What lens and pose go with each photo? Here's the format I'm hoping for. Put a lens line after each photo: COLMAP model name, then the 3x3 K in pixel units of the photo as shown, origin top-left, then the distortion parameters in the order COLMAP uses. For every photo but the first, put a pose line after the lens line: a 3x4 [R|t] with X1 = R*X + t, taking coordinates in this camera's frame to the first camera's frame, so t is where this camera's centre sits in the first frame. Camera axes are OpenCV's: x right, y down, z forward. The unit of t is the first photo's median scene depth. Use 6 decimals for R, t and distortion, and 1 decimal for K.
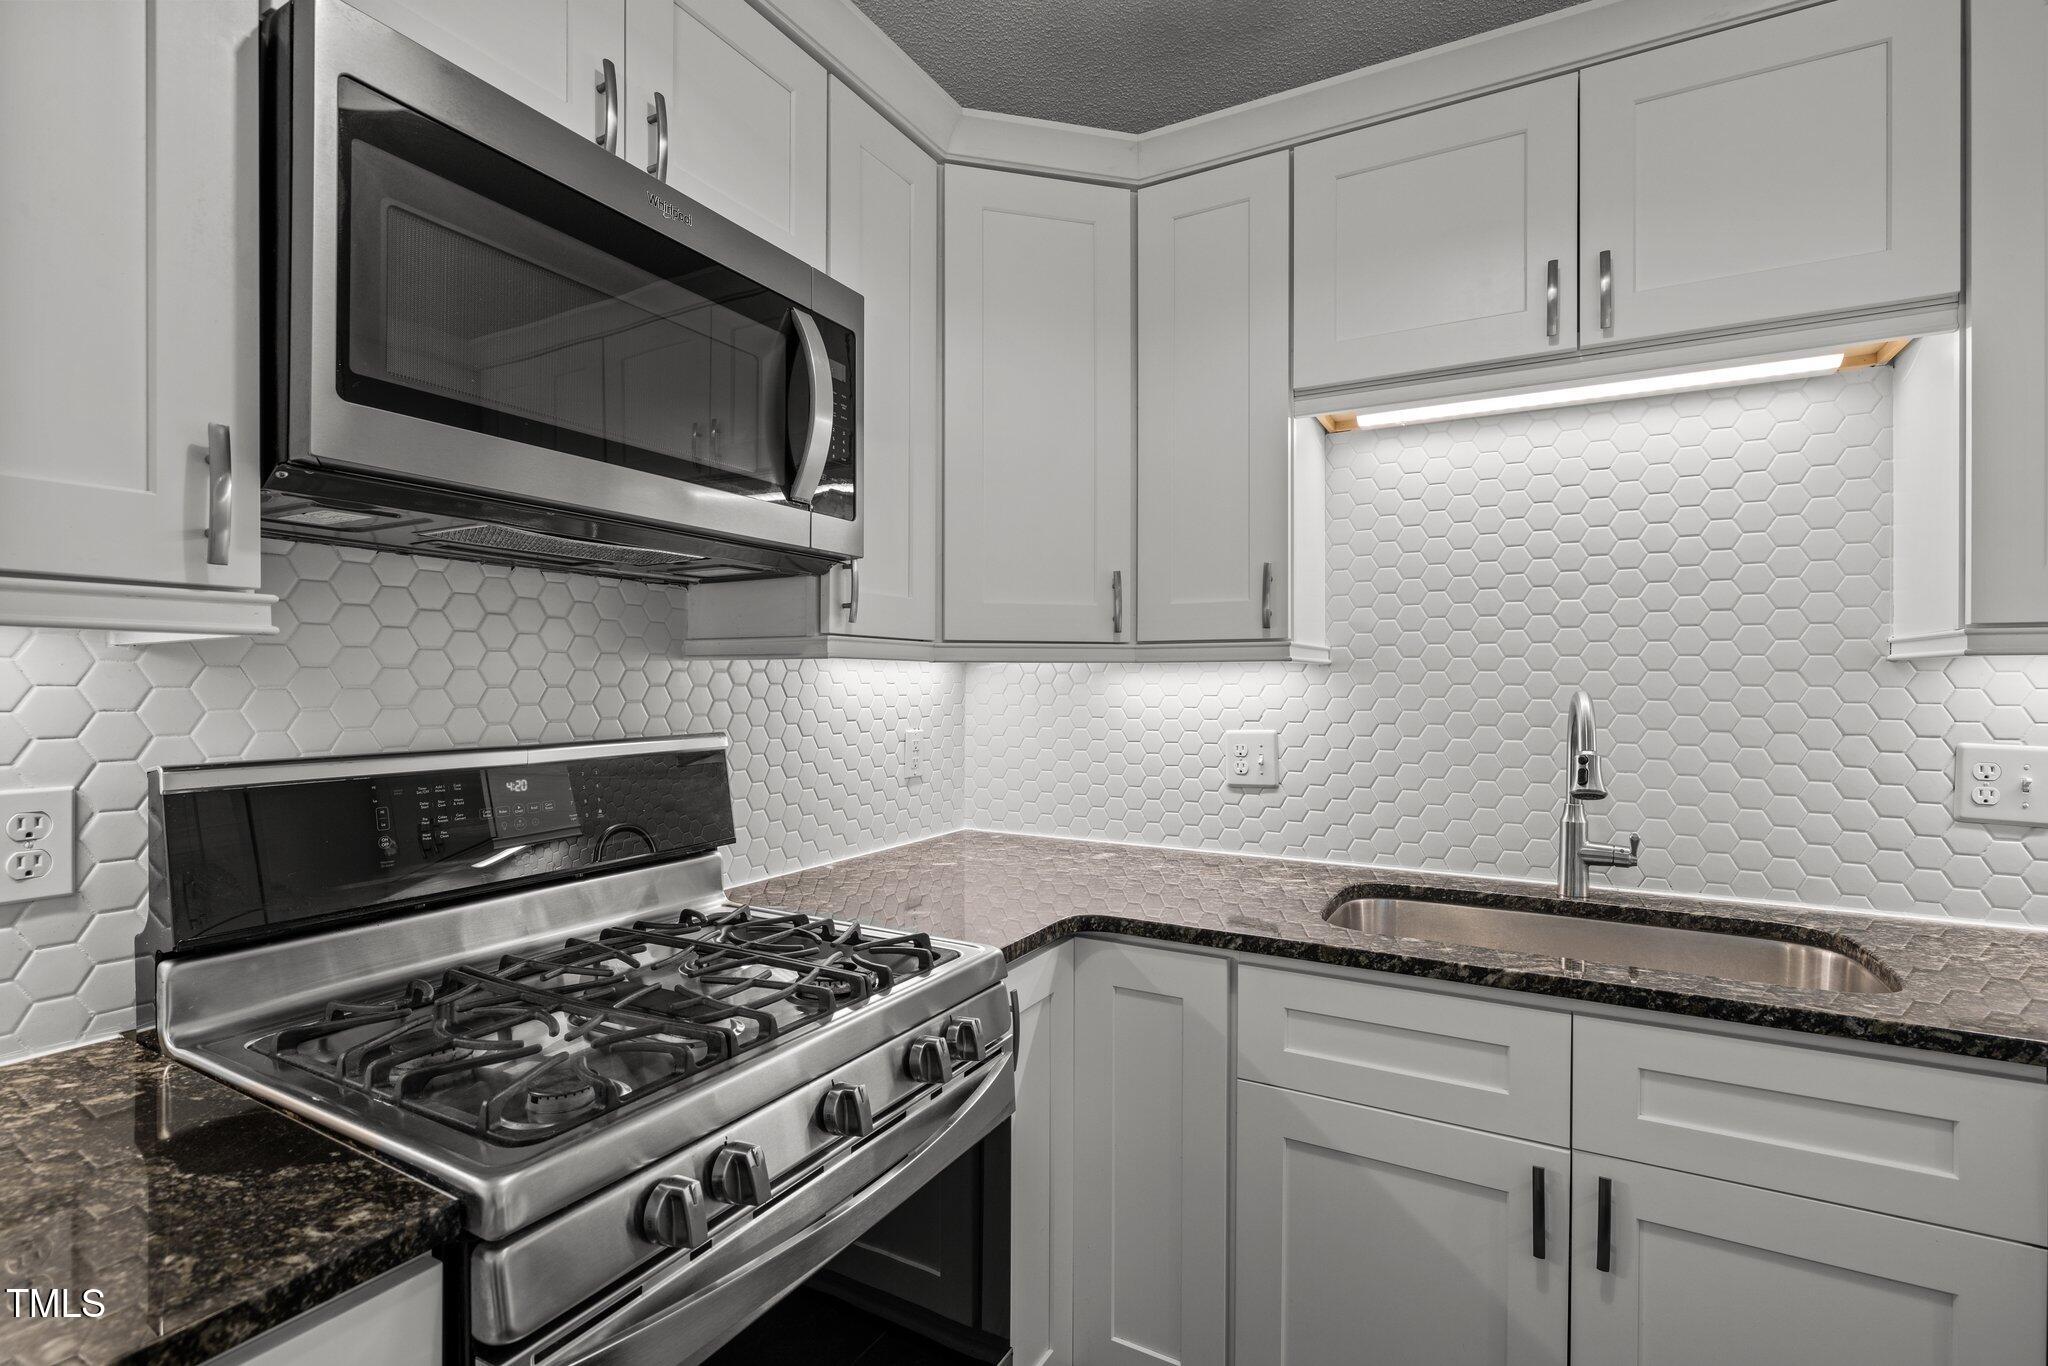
lens RADIAL K [[946.9, 0, 1026.2], [0, 946.9, 687.7], [0, 0, 1]] dist [-0.006931, 0.001248]
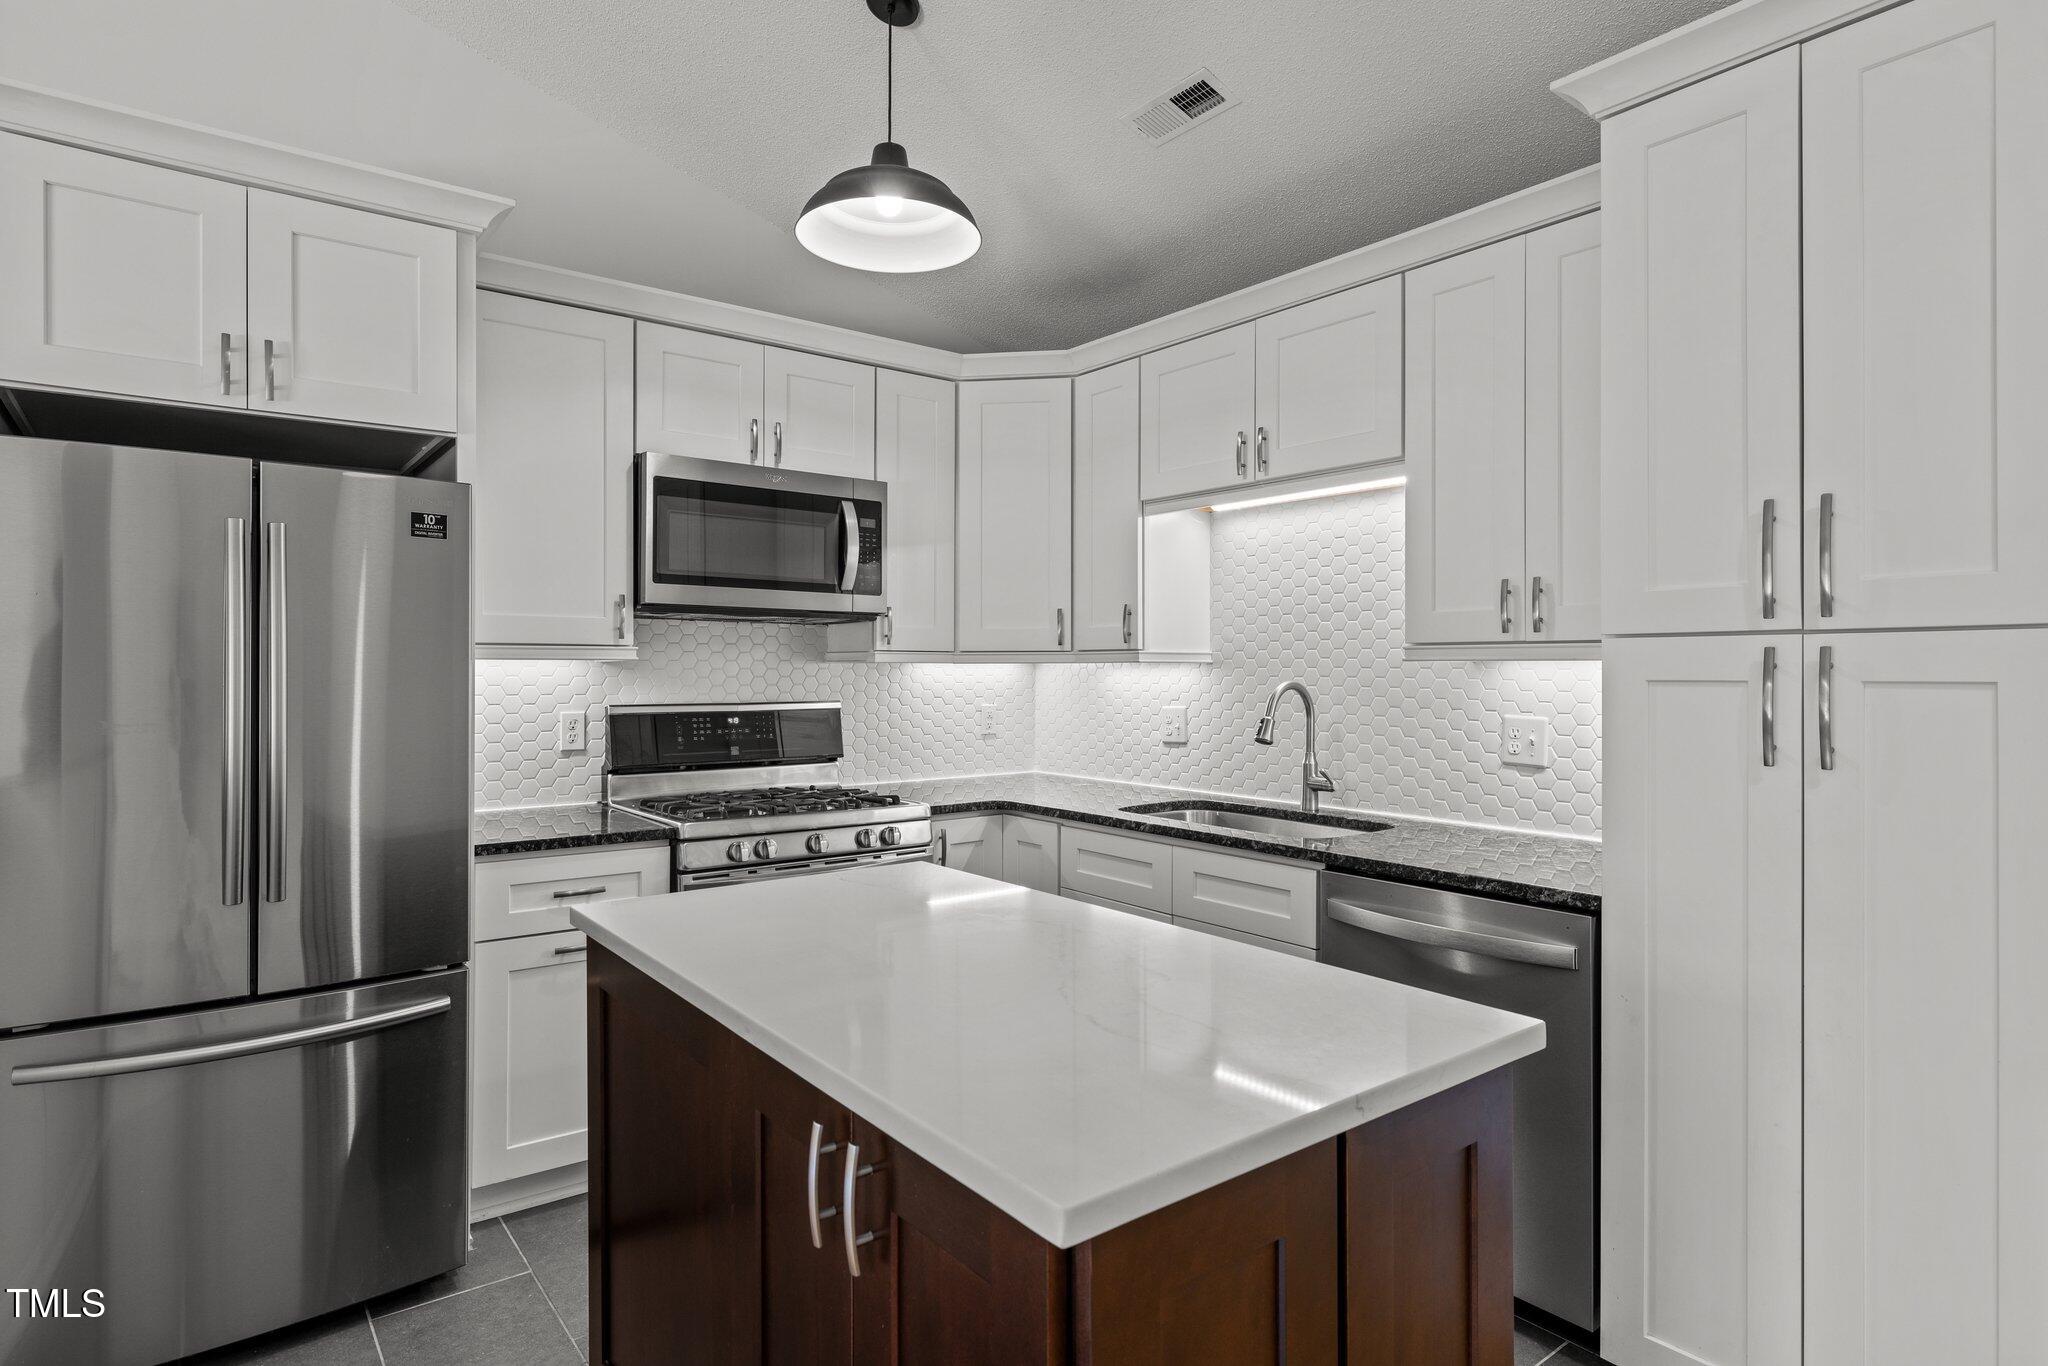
lens RADIAL K [[1094.7, 0, 1026.9], [0, 1094.7, 675.2], [0, 0, 1]] dist [-0.000952, -0.001932]
pose [[0.923917, 0.001669, -0.382590, 0.960673], [-0.002411, 0.999996, -0.001461, -0.002701], [0.382586, 0.002272, 0.923917, -0.997326]]
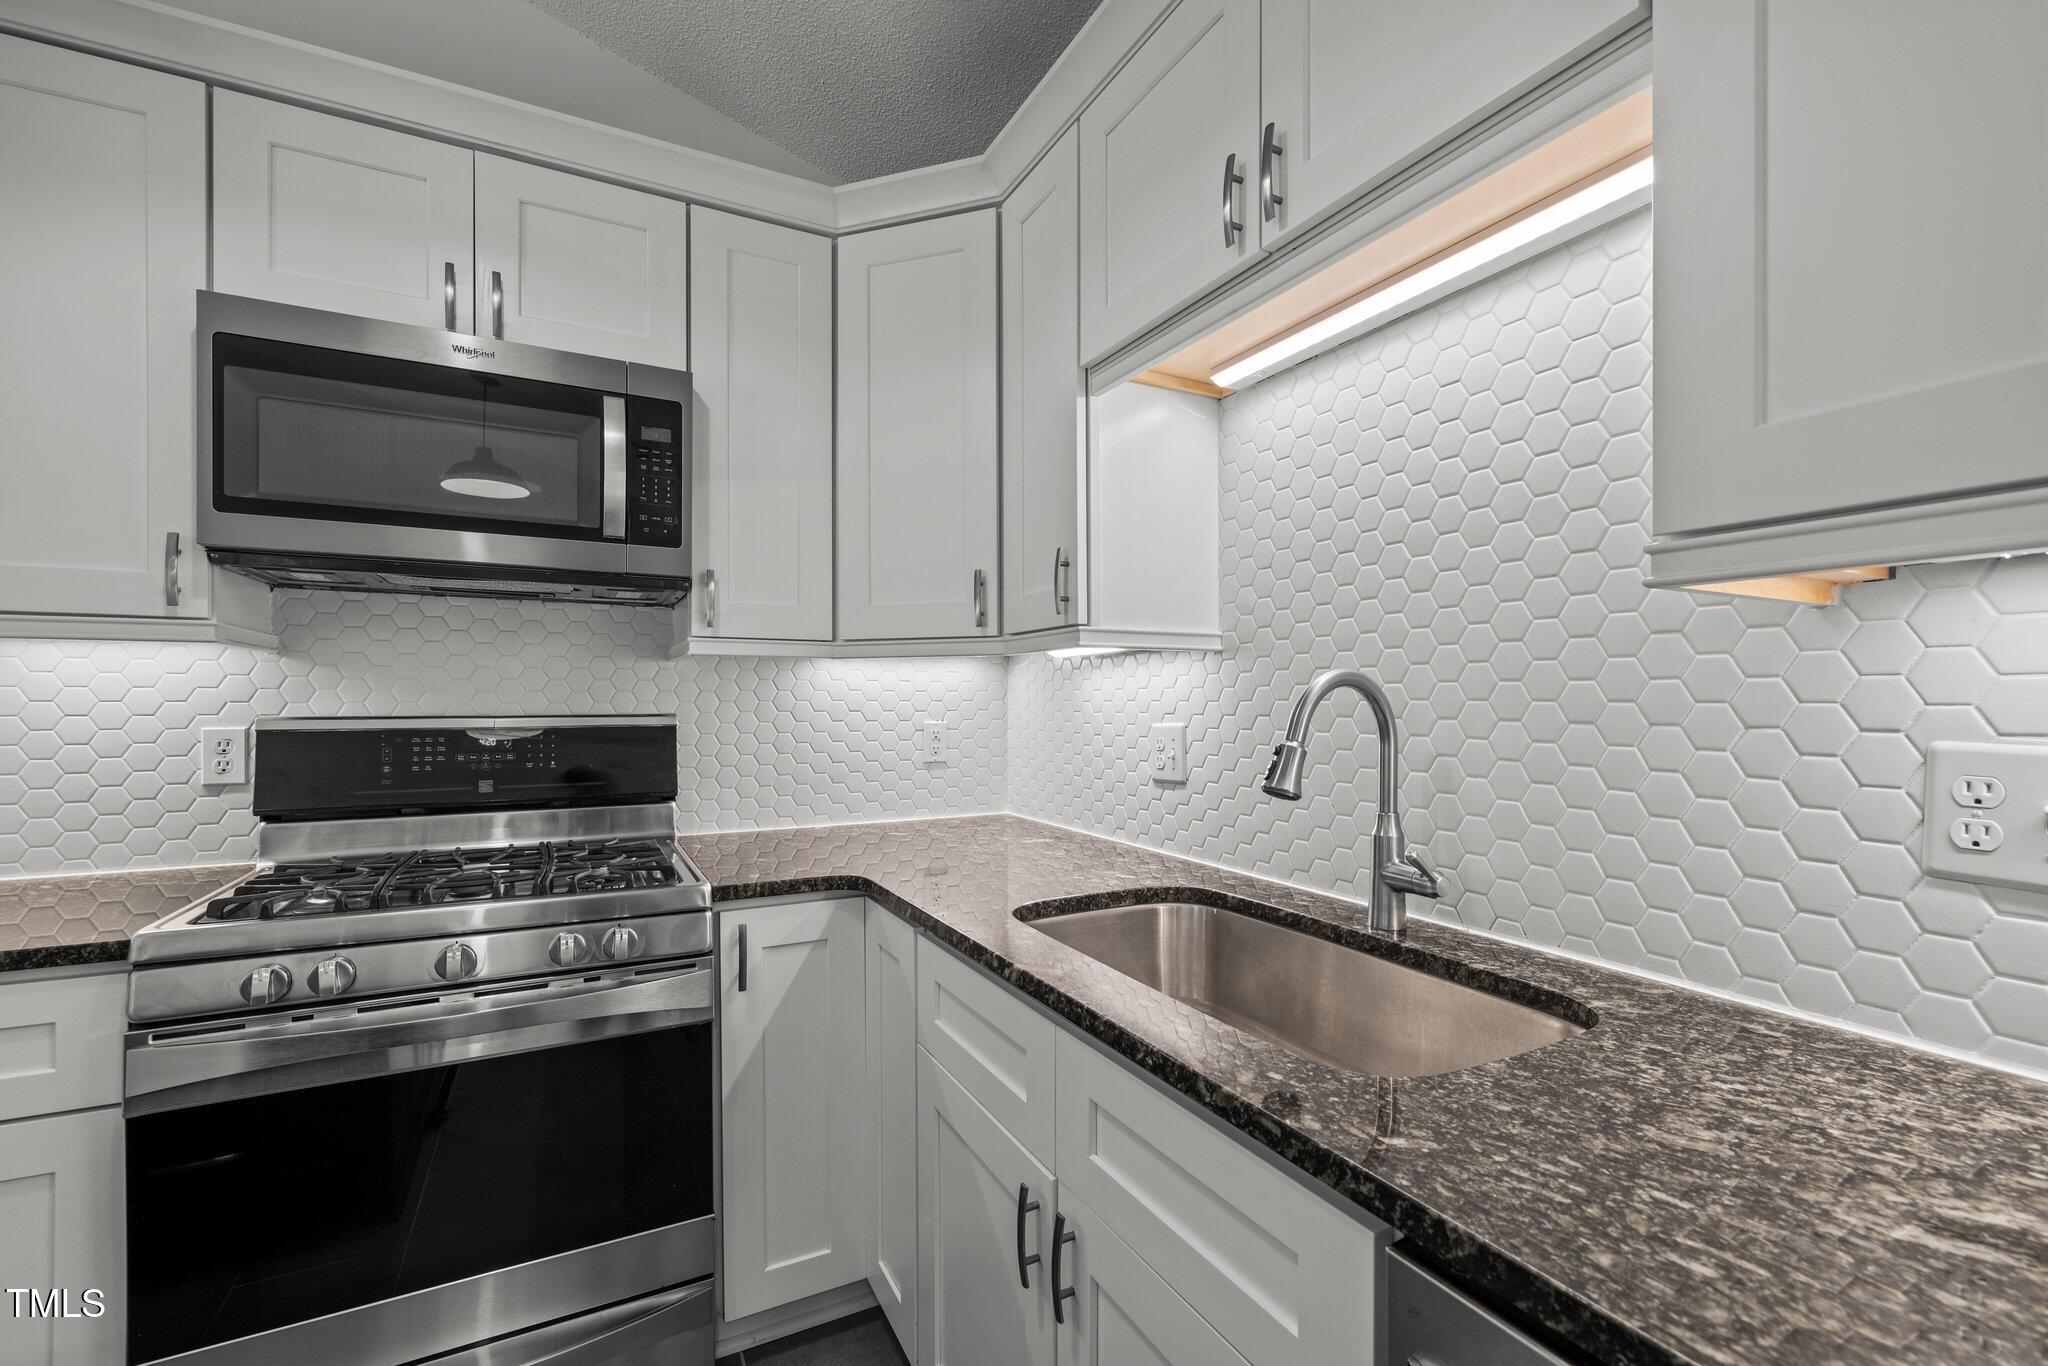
lens RADIAL K [[872.9, 0, 1009.9], [0, 872.9, 707.6], [0, 0, 1]] dist [0.000558, 0.000770]
pose [[0.835139, 0.002291, -0.550035, 0.818830], [-0.001184, 0.999996, 0.002367, 0.037612], [0.550038, -0.001326, 0.835138, 0.238762]]
